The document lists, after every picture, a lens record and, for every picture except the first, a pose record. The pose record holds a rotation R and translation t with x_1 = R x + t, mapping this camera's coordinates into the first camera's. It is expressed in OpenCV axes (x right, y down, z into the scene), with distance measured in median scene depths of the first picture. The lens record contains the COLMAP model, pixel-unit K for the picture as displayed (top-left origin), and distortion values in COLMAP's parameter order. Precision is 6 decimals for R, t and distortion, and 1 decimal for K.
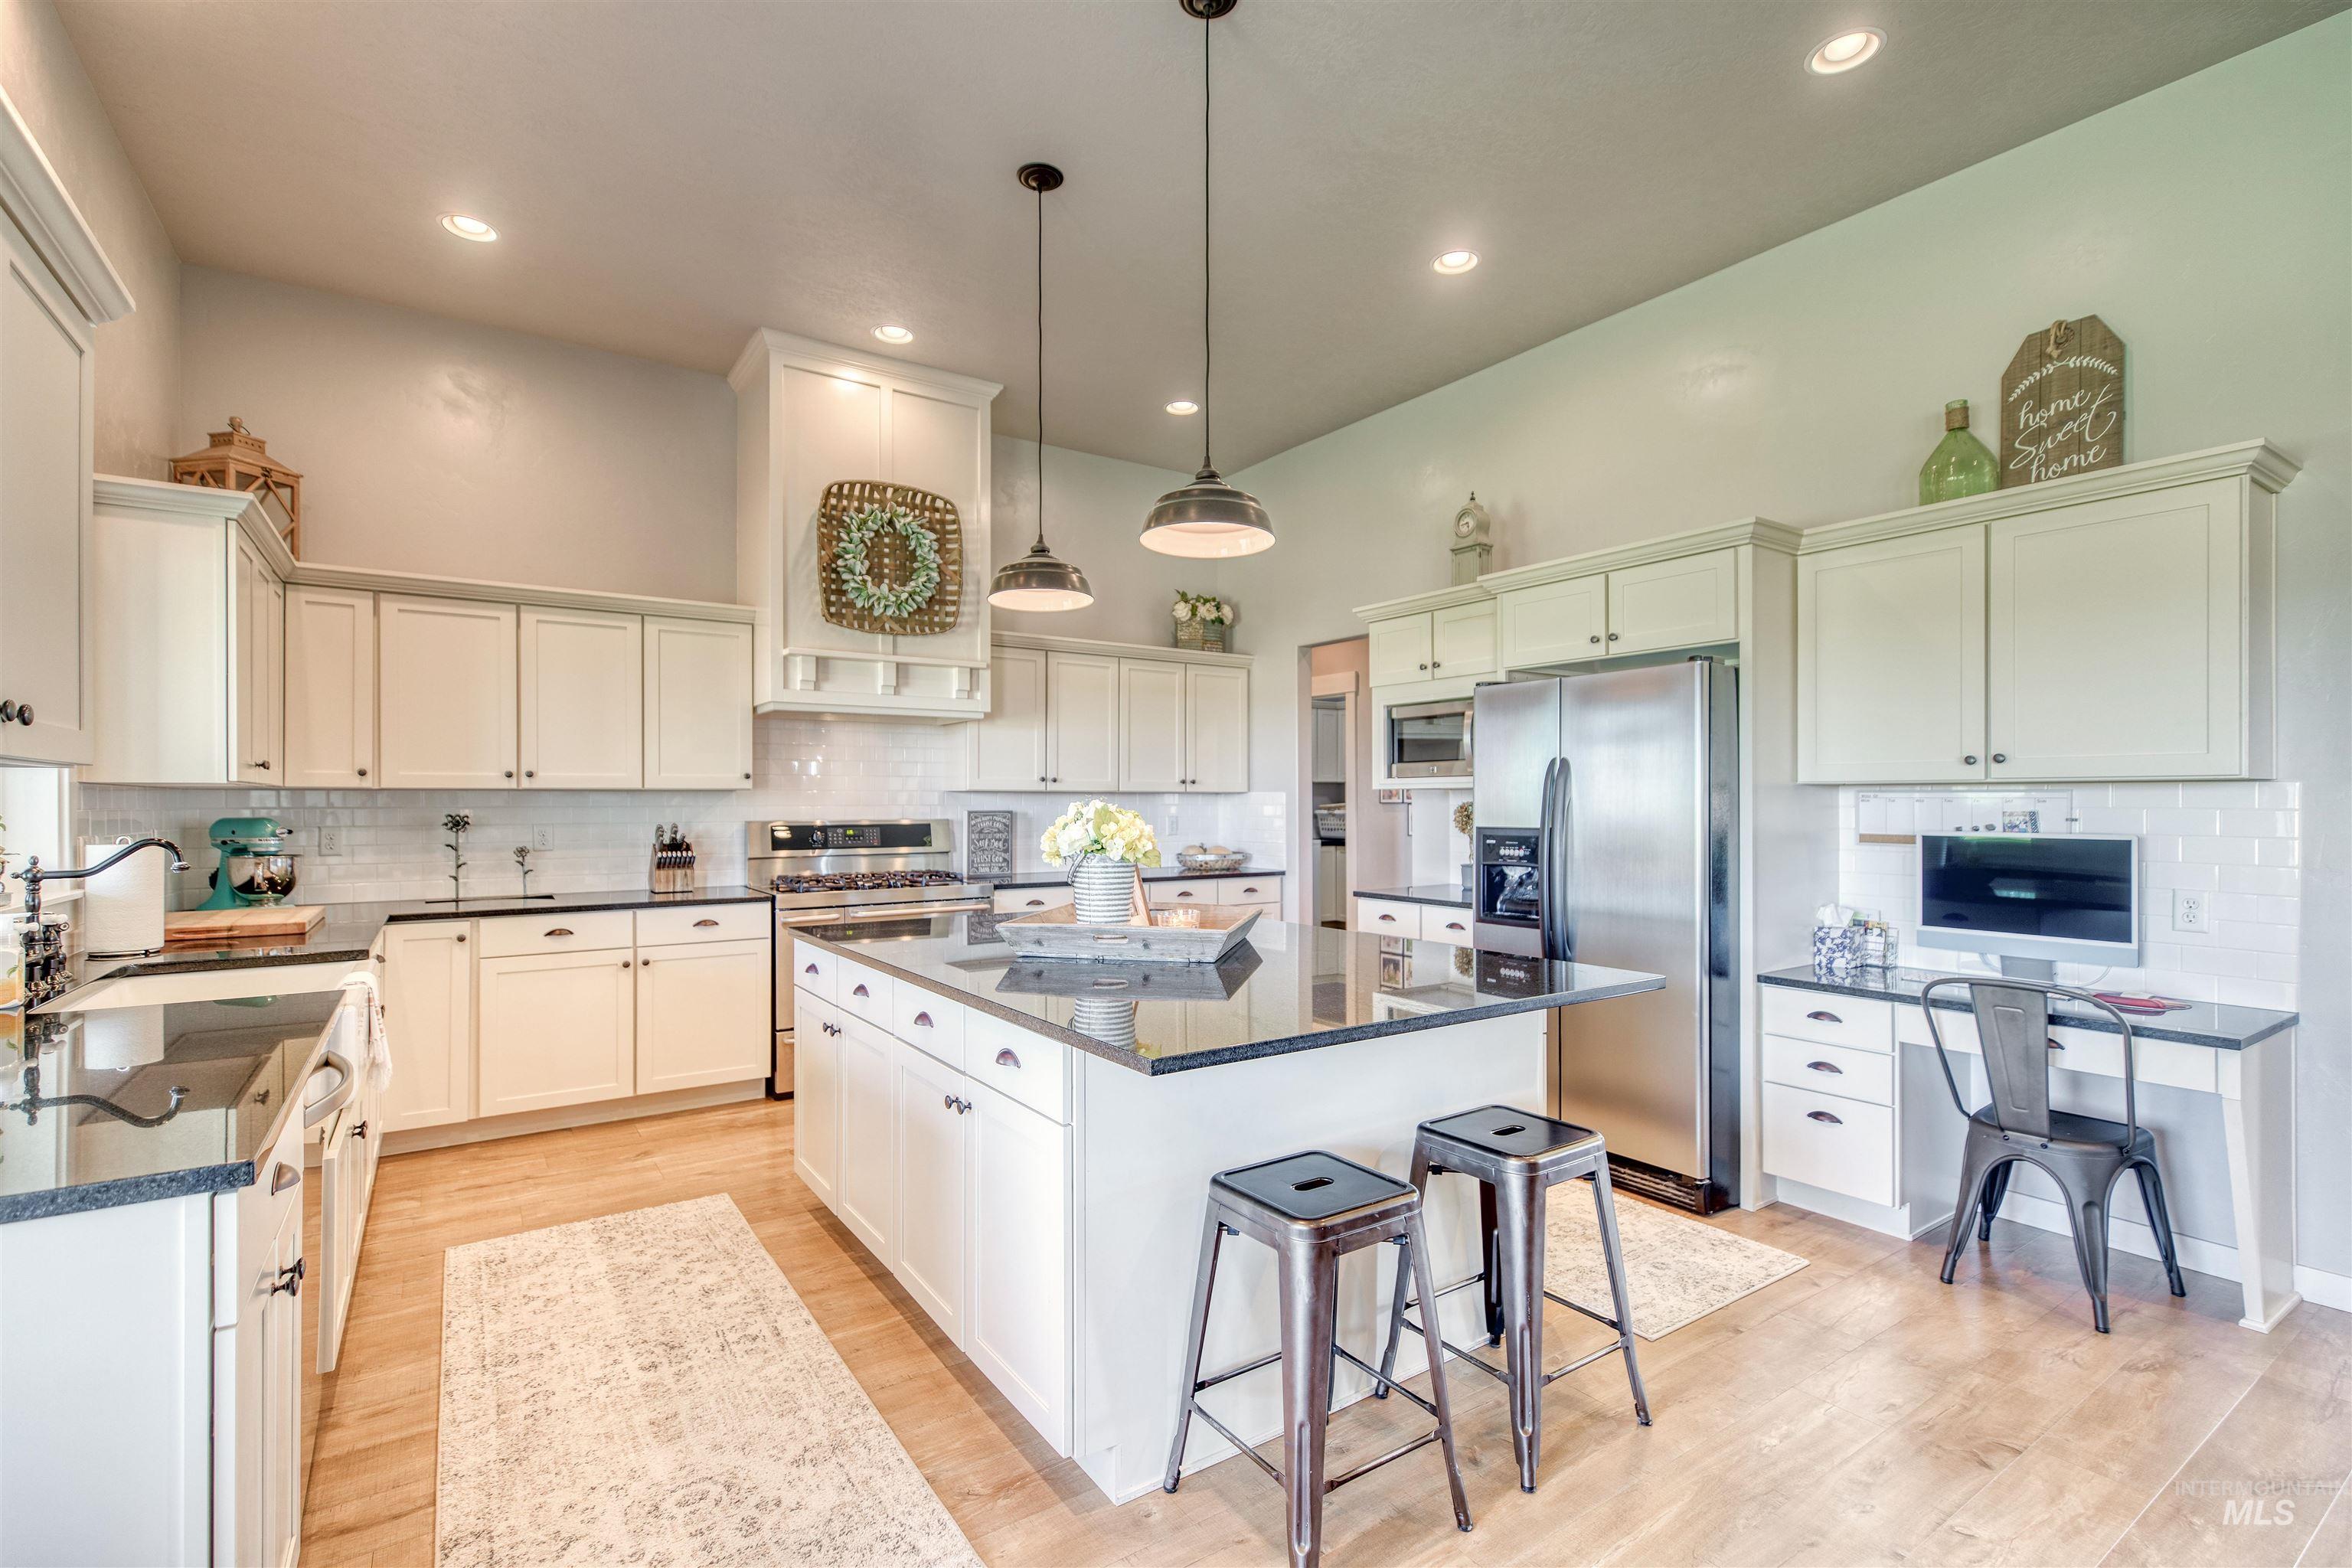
lens RADIAL K [[1060.3, 0, 1176.8], [0, 1060.3, 795.2], [0, 0, 1]] dist [0.006712, 0.000666]
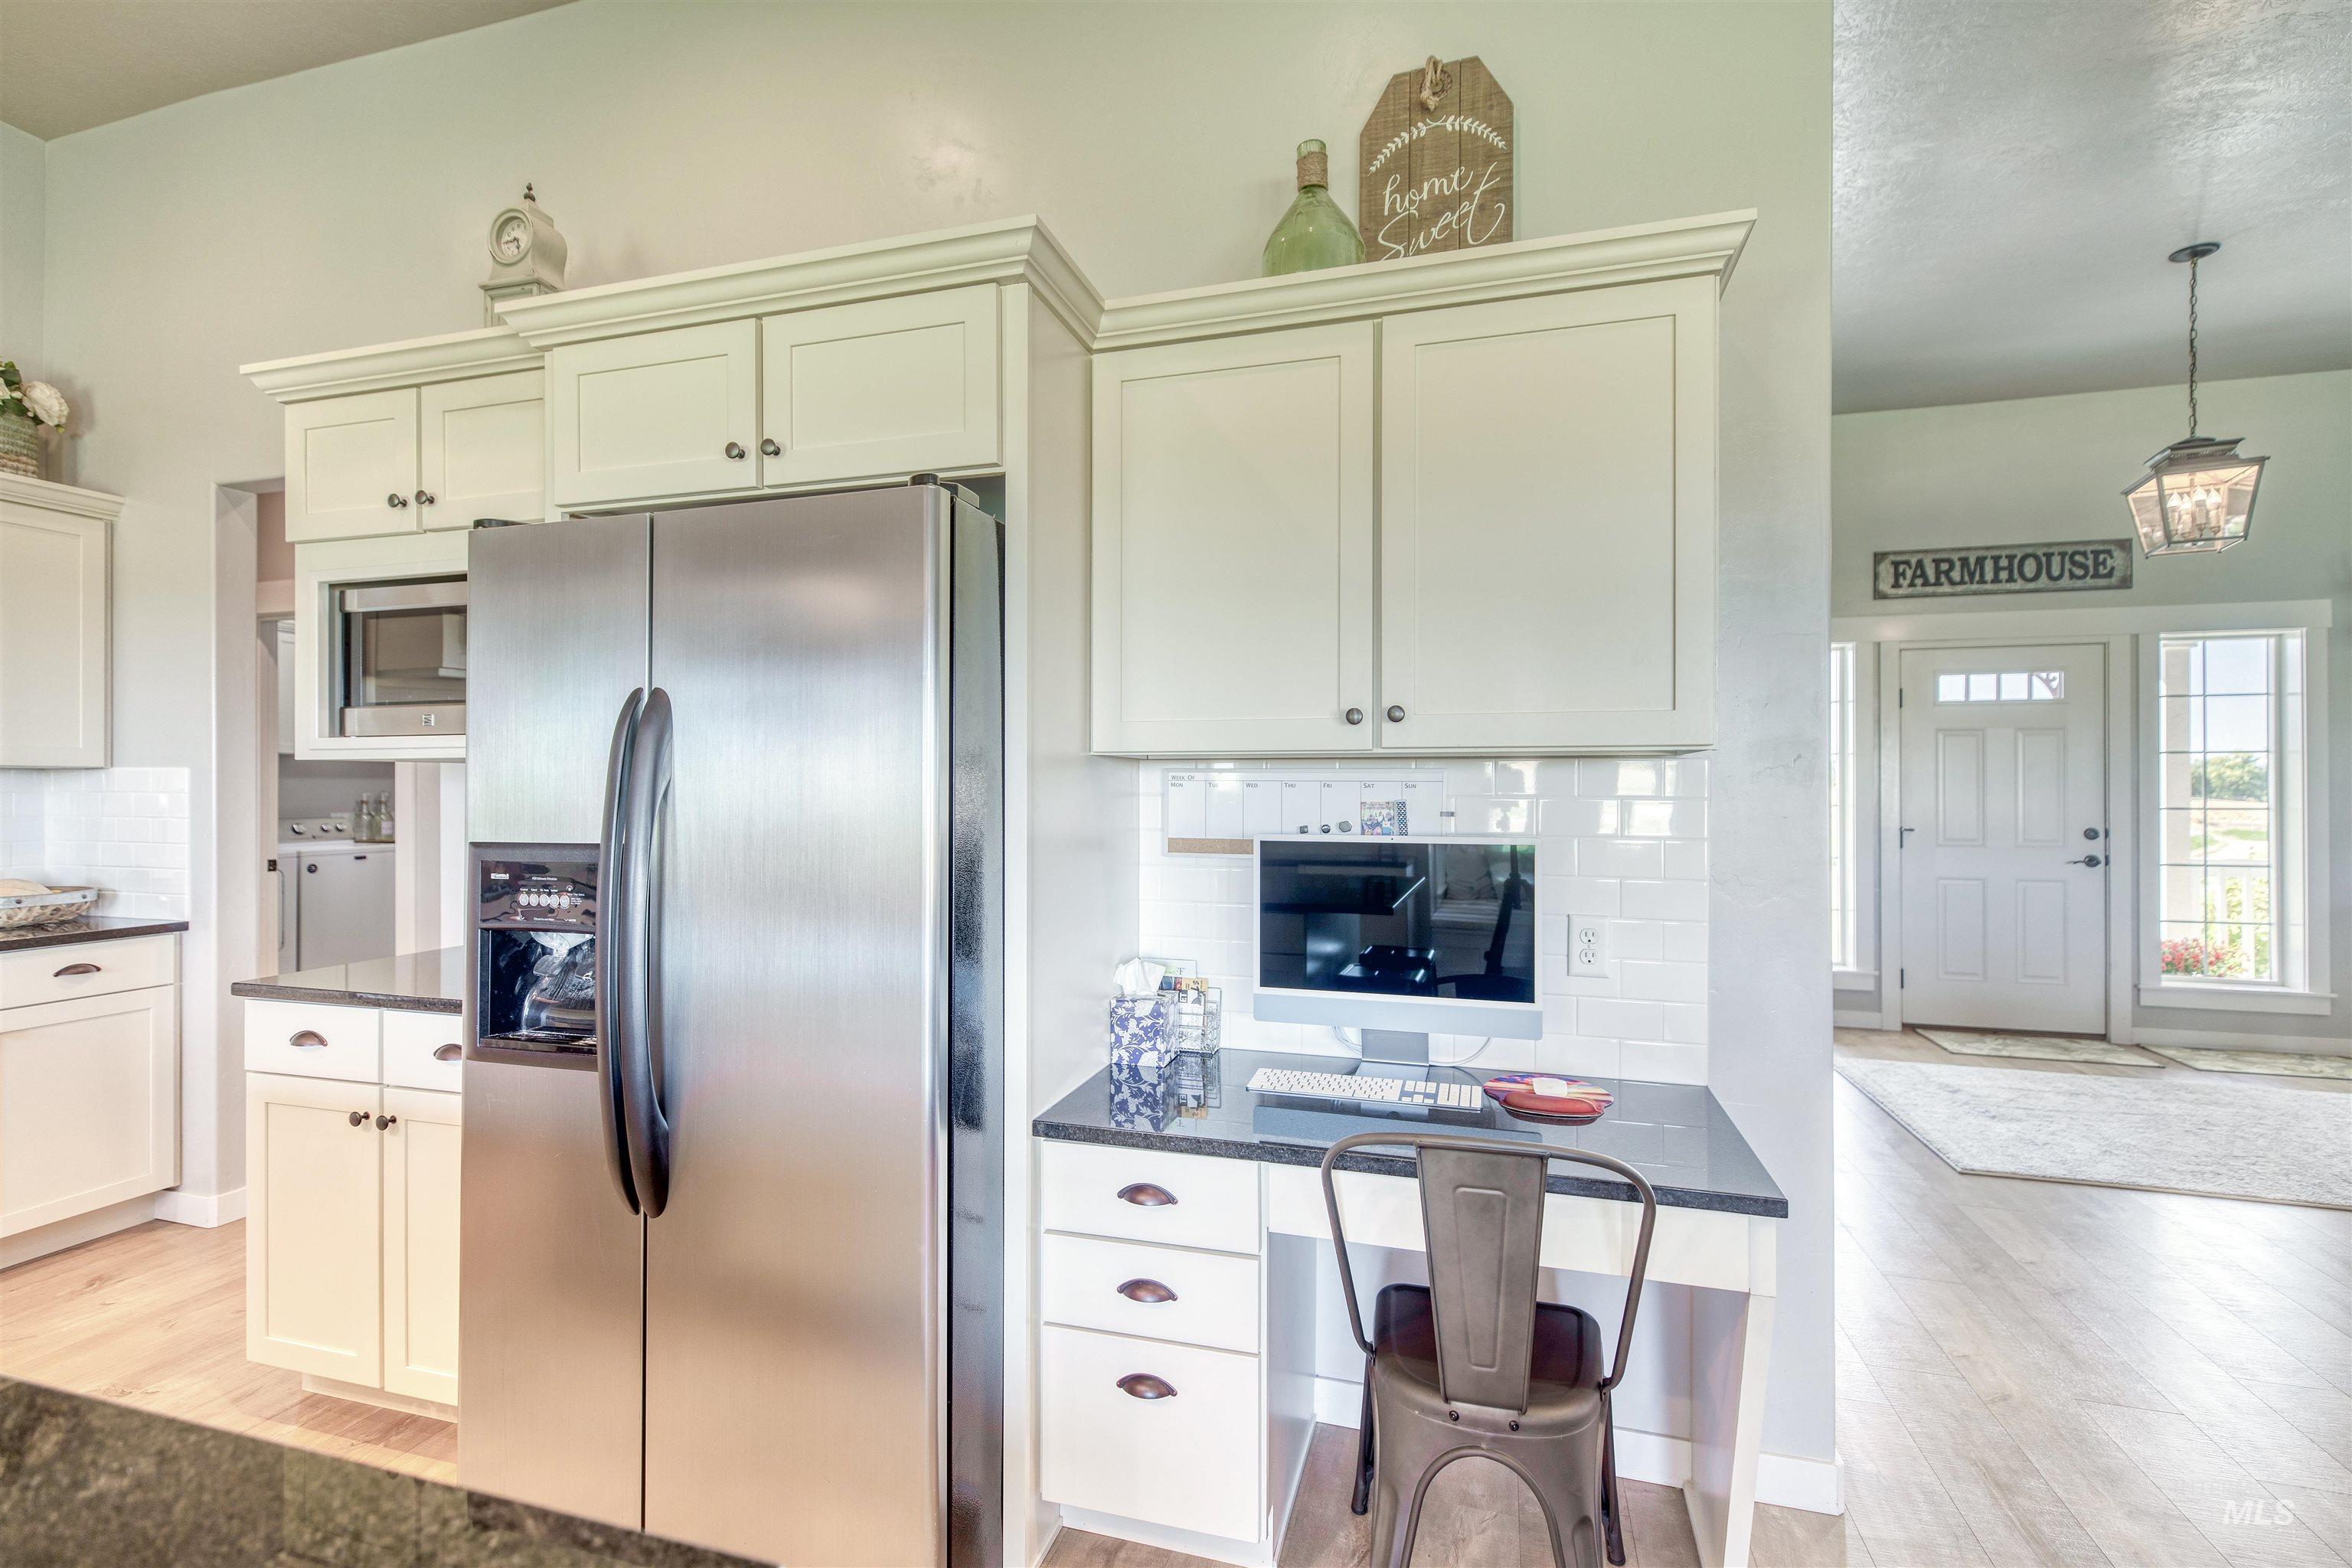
lens RADIAL K [[1053.4, 0, 1176.0], [0, 1053.4, 784.0], [0, 0, 1]] dist [0.002901, 0.000130]
pose [[0.777770, 0.002515, 0.628544, 0.255237], [-0.004575, 0.999988, 0.001660, 0.003451], [-0.628532, -0.004166, 0.777772, 0.513071]]
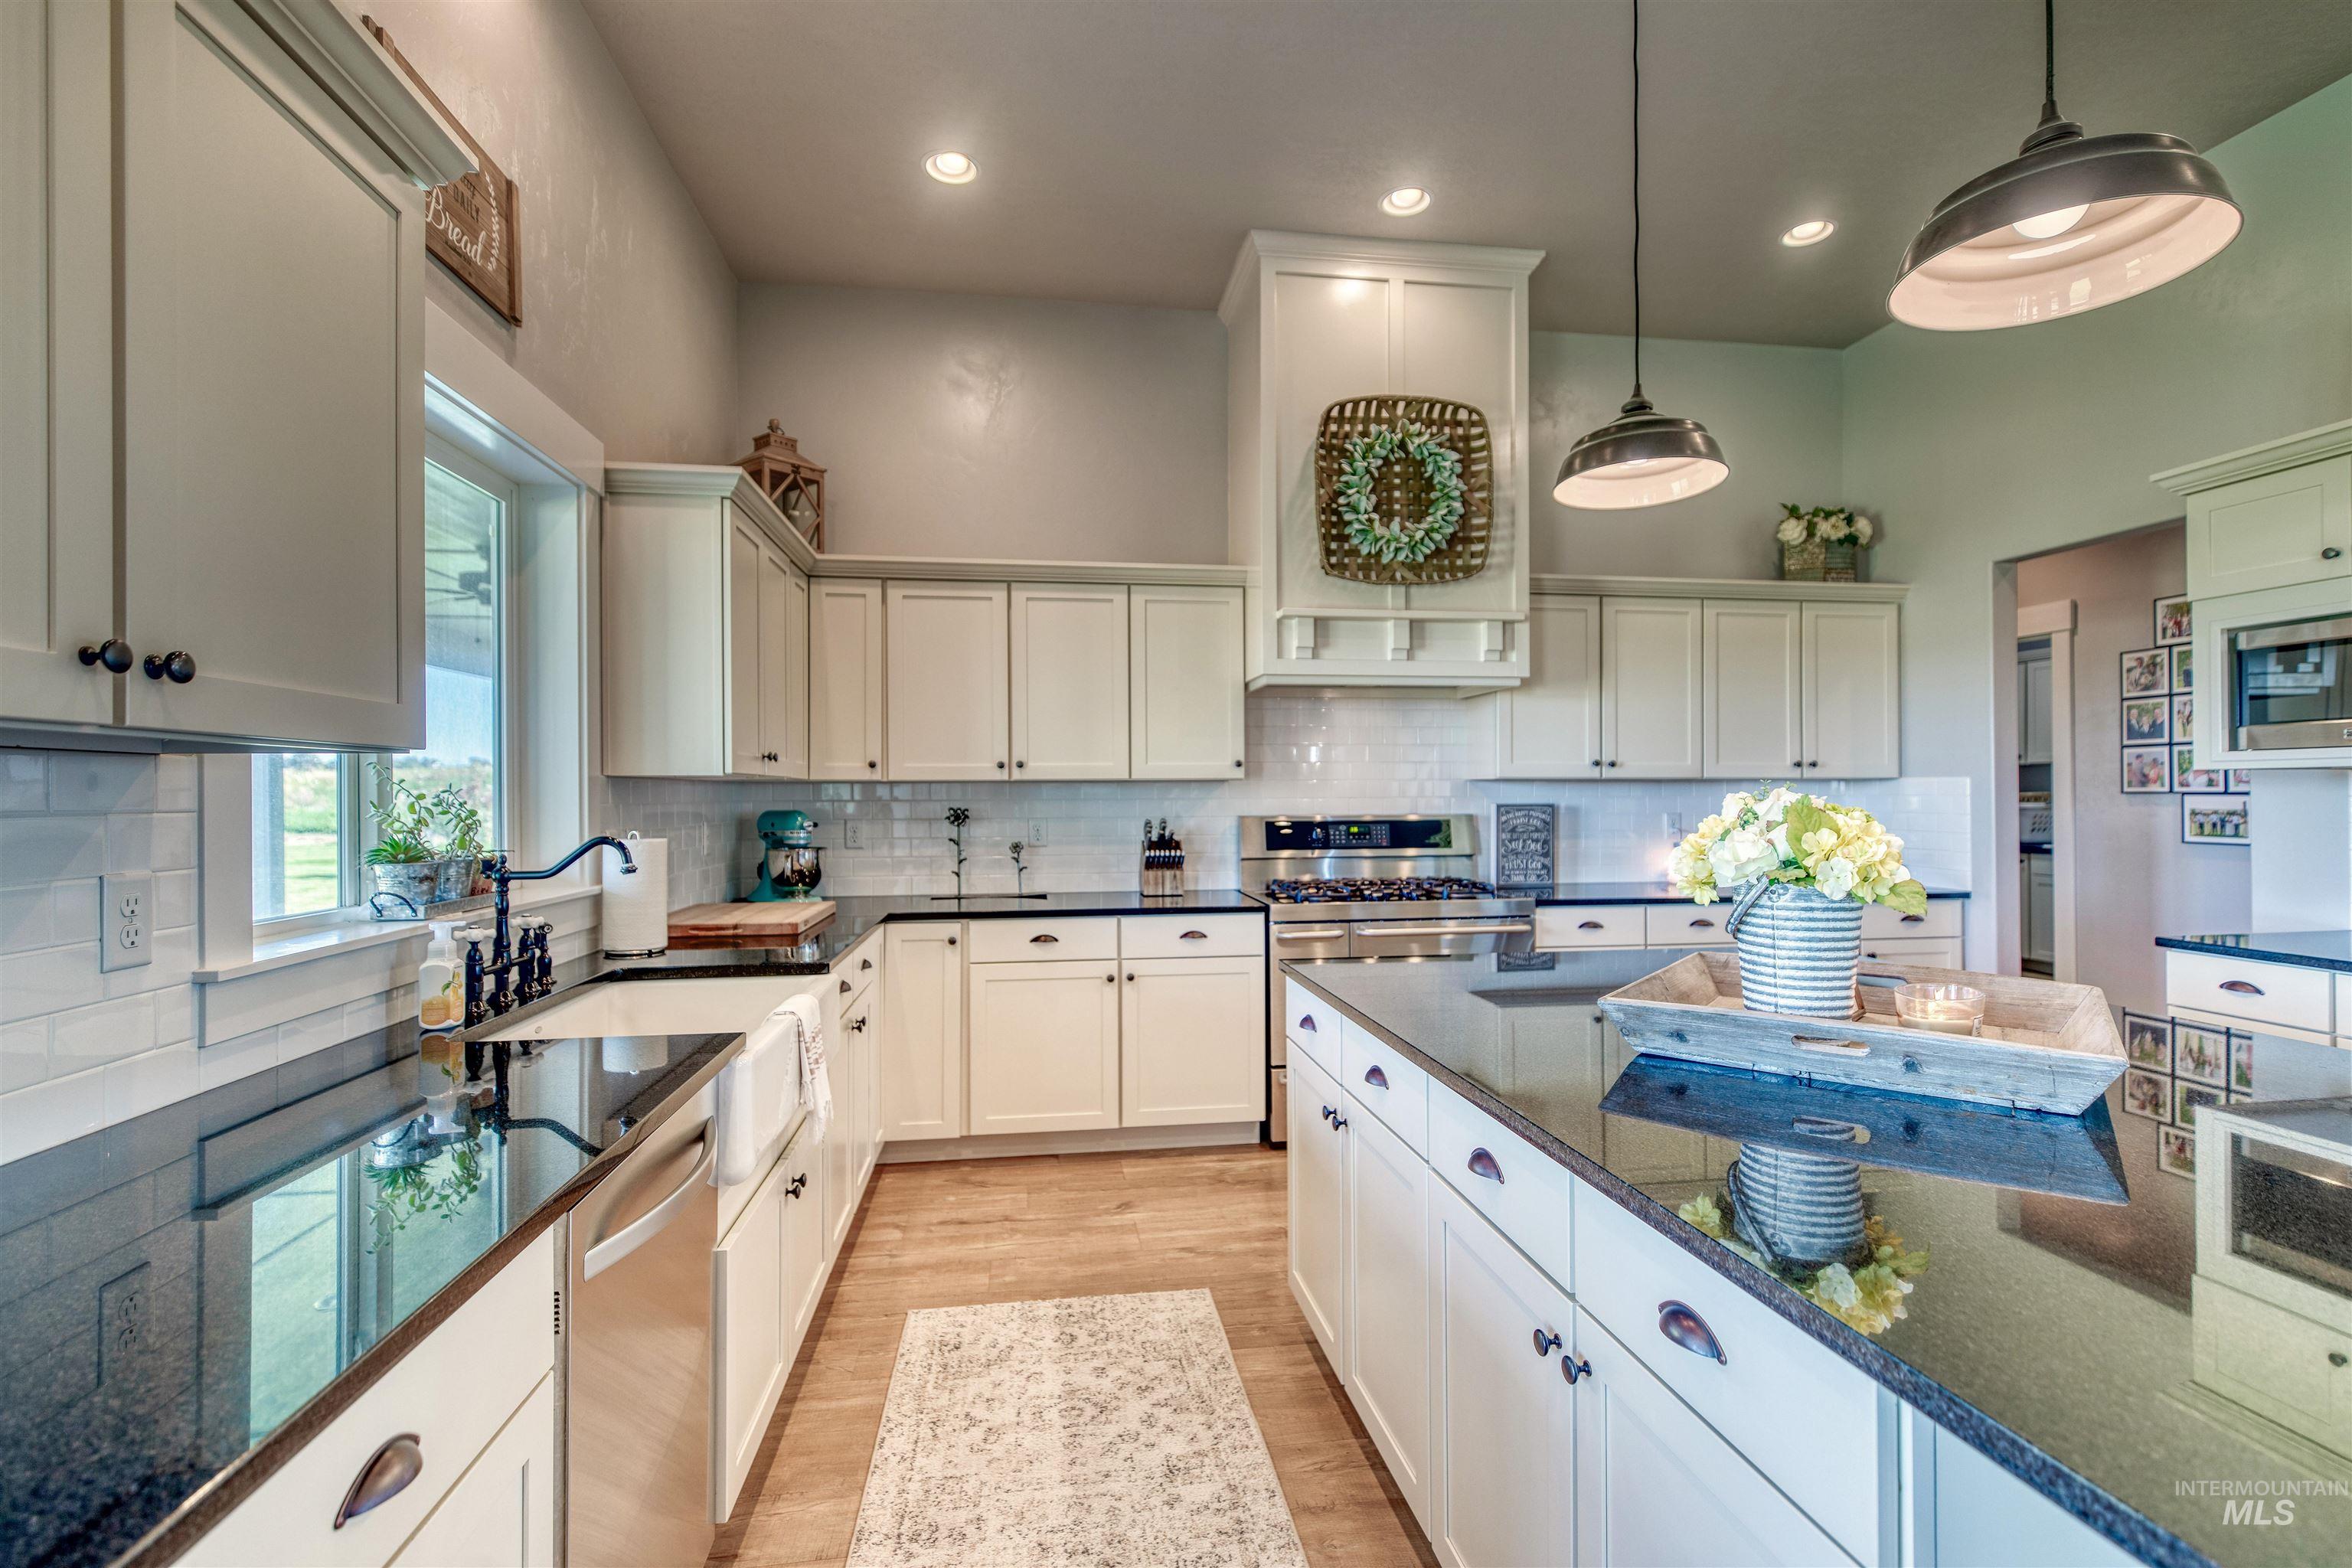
lens RADIAL K [[1060.3, 0, 1176.8], [0, 1060.3, 795.2], [0, 0, 1]] dist [0.006712, 0.000666]
pose [[0.895419, -0.002422, -0.445218, -0.083425], [0.006019, 0.999960, 0.006665, 0.001850], [0.445184, -0.008648, 0.895397, 0.258687]]
